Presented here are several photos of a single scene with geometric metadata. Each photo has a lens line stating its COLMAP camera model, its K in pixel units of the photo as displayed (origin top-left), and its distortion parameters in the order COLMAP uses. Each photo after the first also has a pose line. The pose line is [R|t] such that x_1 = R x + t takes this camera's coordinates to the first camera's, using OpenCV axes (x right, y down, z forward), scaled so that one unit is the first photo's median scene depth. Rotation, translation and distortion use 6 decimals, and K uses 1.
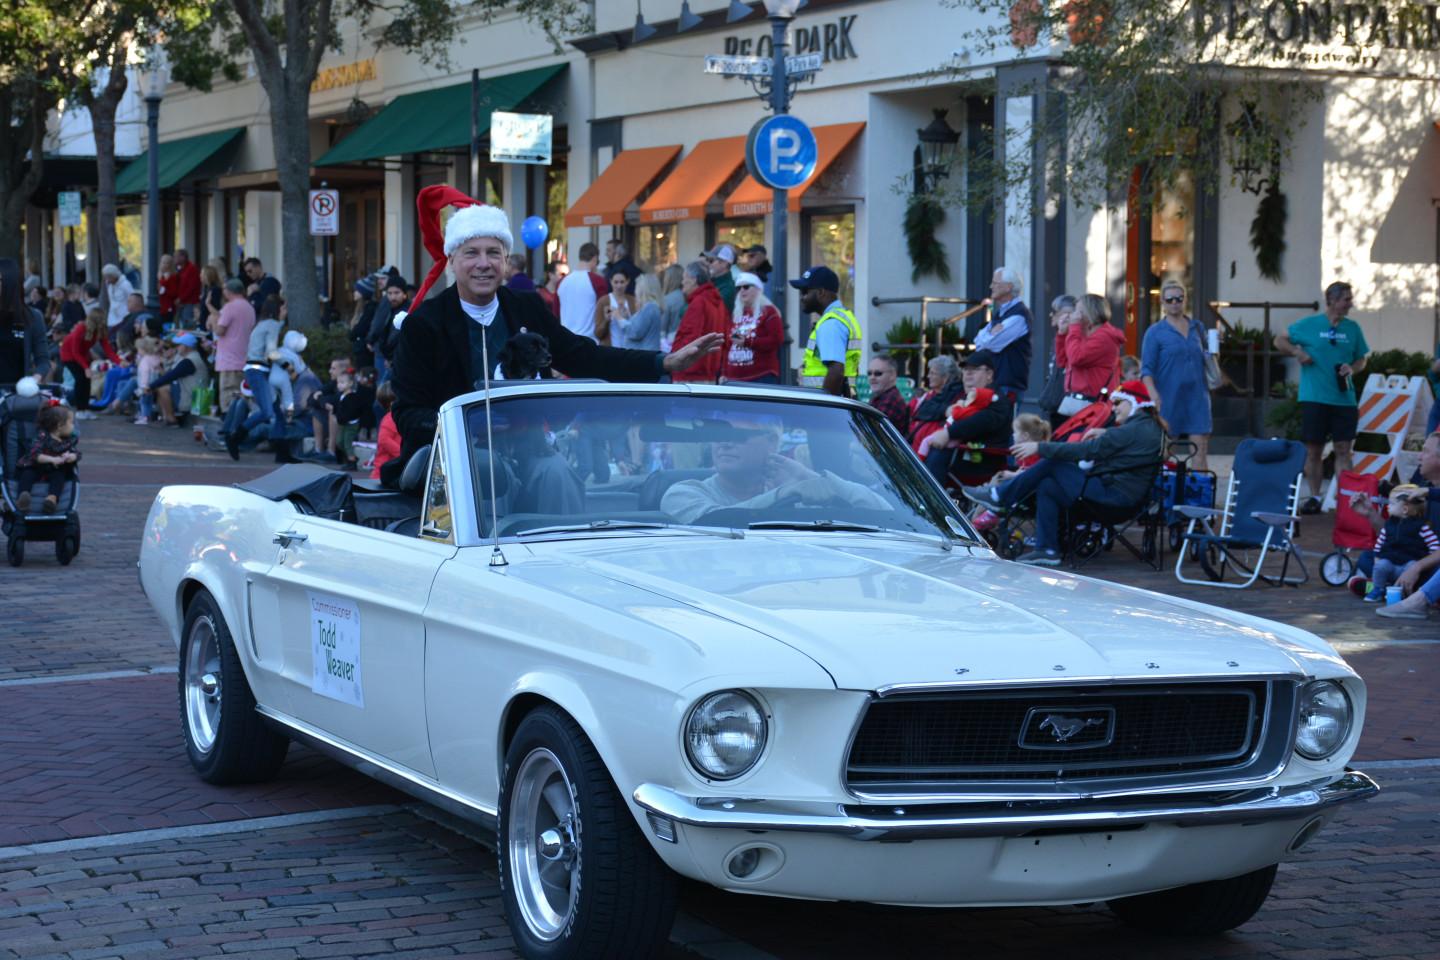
lens RADIAL K [[2876.5, 0, 720.0], [0, 2876.5, 480.0], [0, 0, 1]] dist [-0.062073, 0.296214]
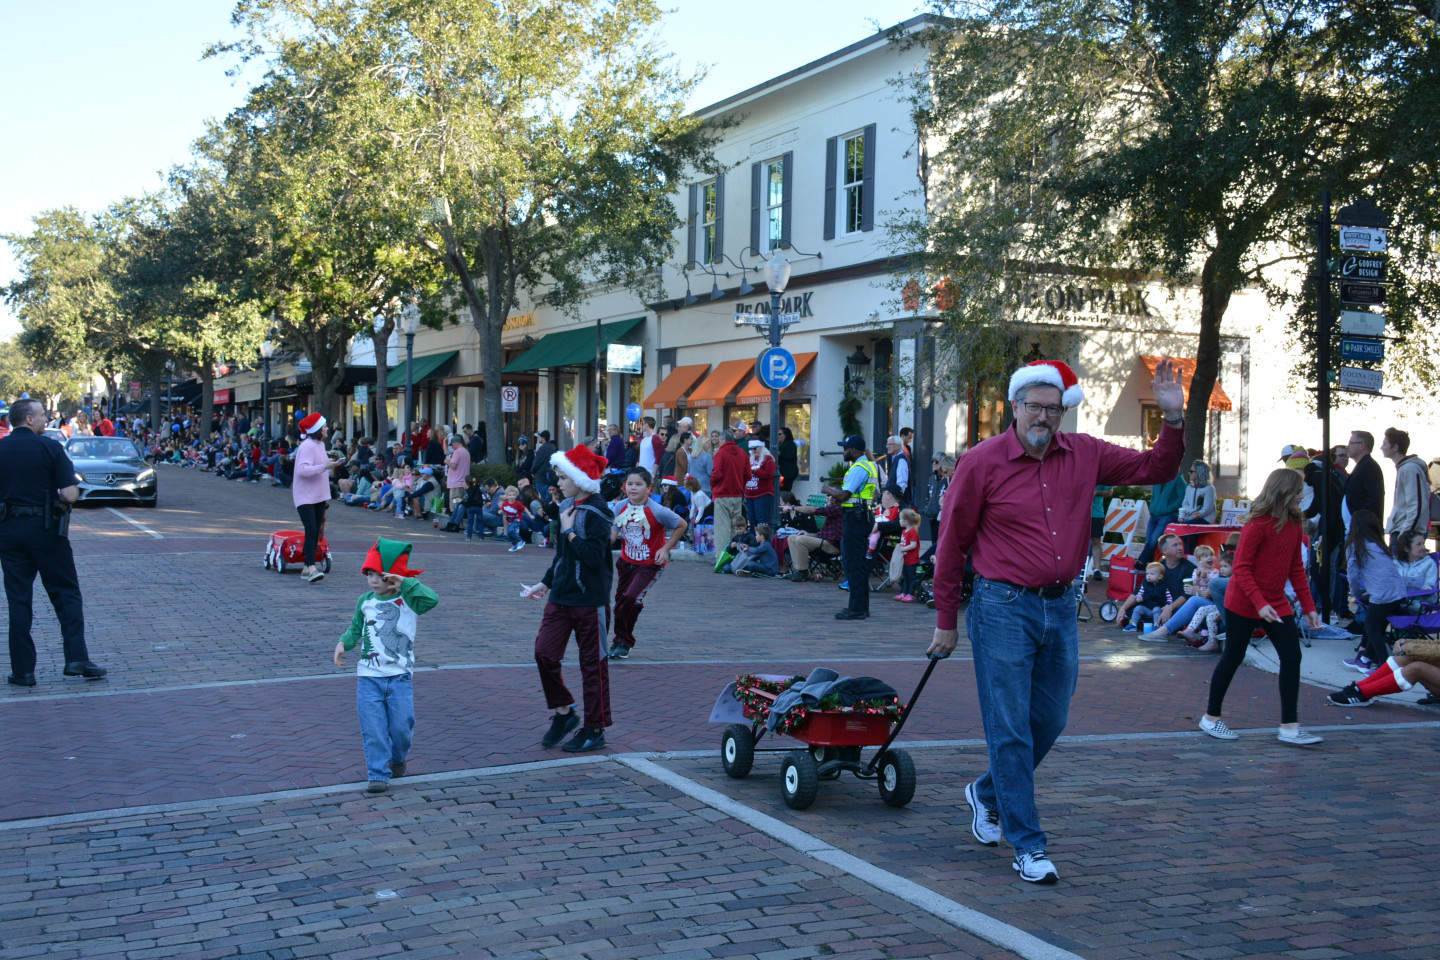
lens RADIAL K [[1594.1, 0, 720.0], [0, 1594.1, 480.0], [0, 0, 1]] dist [-0.007806, 0.010137]
pose [[0.999882, 0.012222, 0.009350, -0.018582], [-0.011798, 0.998957, -0.044120, -0.001965], [-0.009879, 0.044005, 0.998982, 0.024239]]
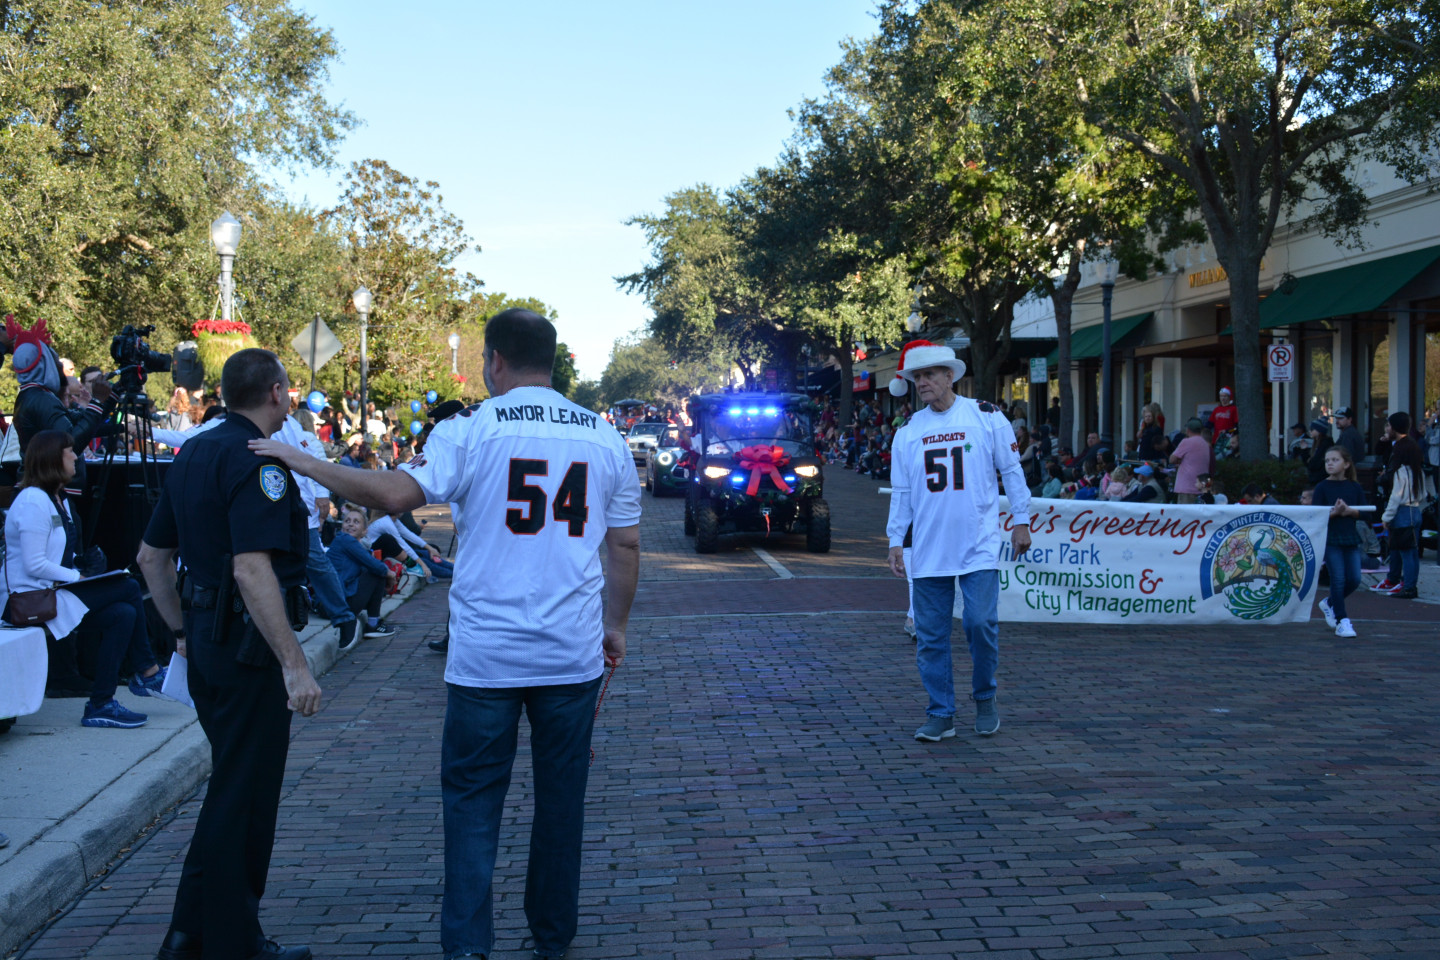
lens RADIAL K [[1594.1, 0, 720.0], [0, 1594.1, 480.0], [0, 0, 1]] dist [-0.007806, 0.010137]
pose [[0.928661, 0.005552, -0.370888, -0.118439], [-0.018208, 0.999365, -0.030633, -0.022820], [0.370483, 0.035201, 0.928172, 0.335580]]
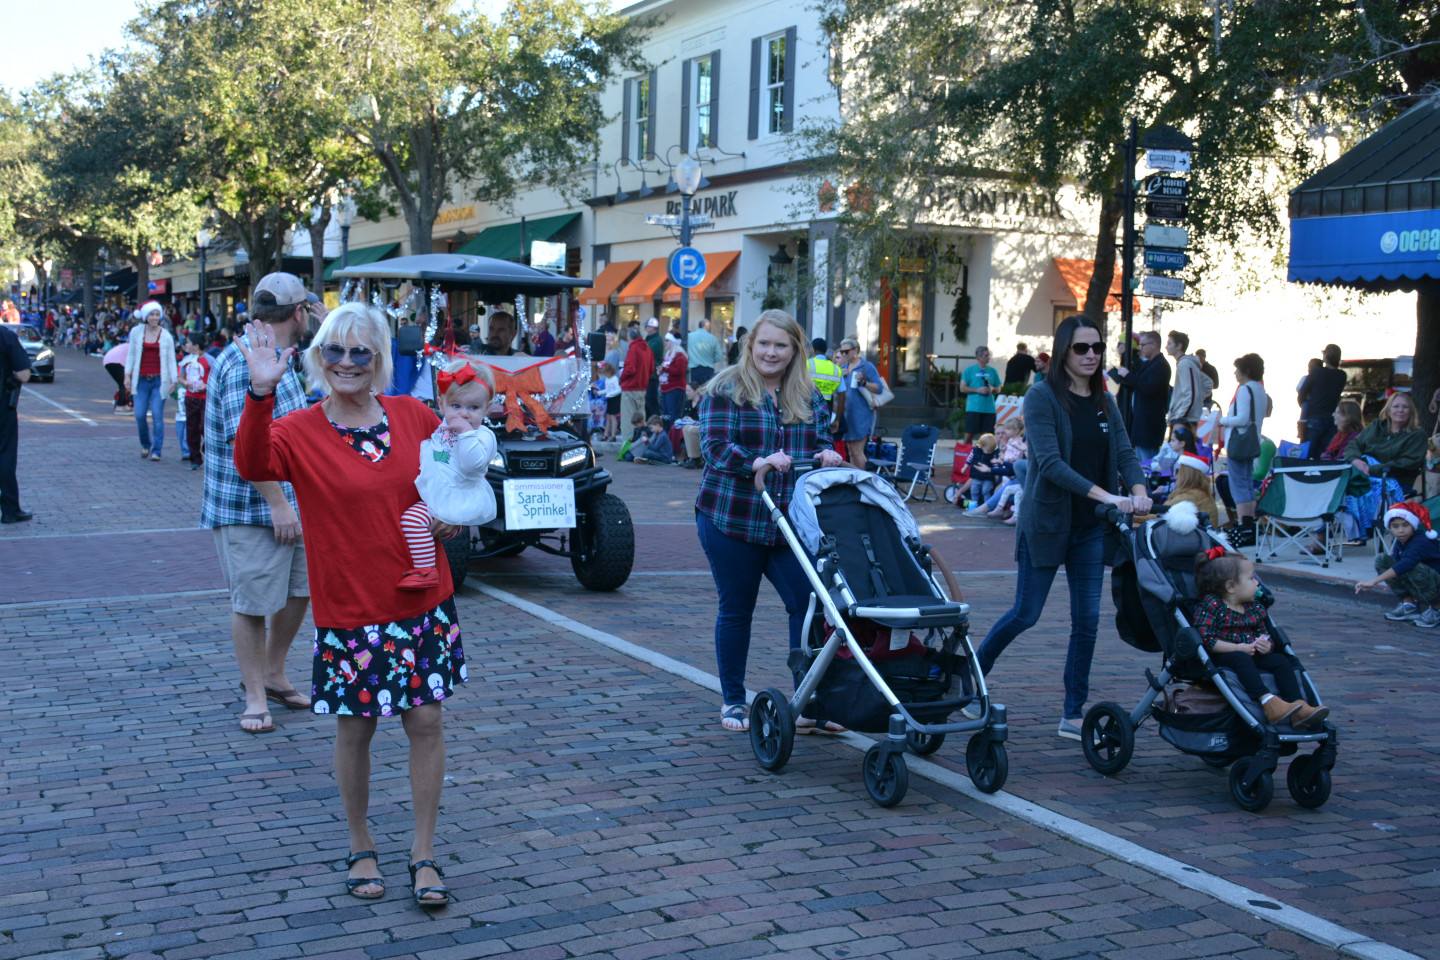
lens RADIAL K [[1761.0, 0, 720.0], [0, 1761.0, 480.0], [0, 0, 1]] dist [0.003352, 0.020800]
pose [[0.999681, 0.021444, 0.013363, 0.027127], [-0.021589, 0.999708, 0.010852, 0.007686], [-0.013126, -0.011137, 0.999852, -0.110151]]
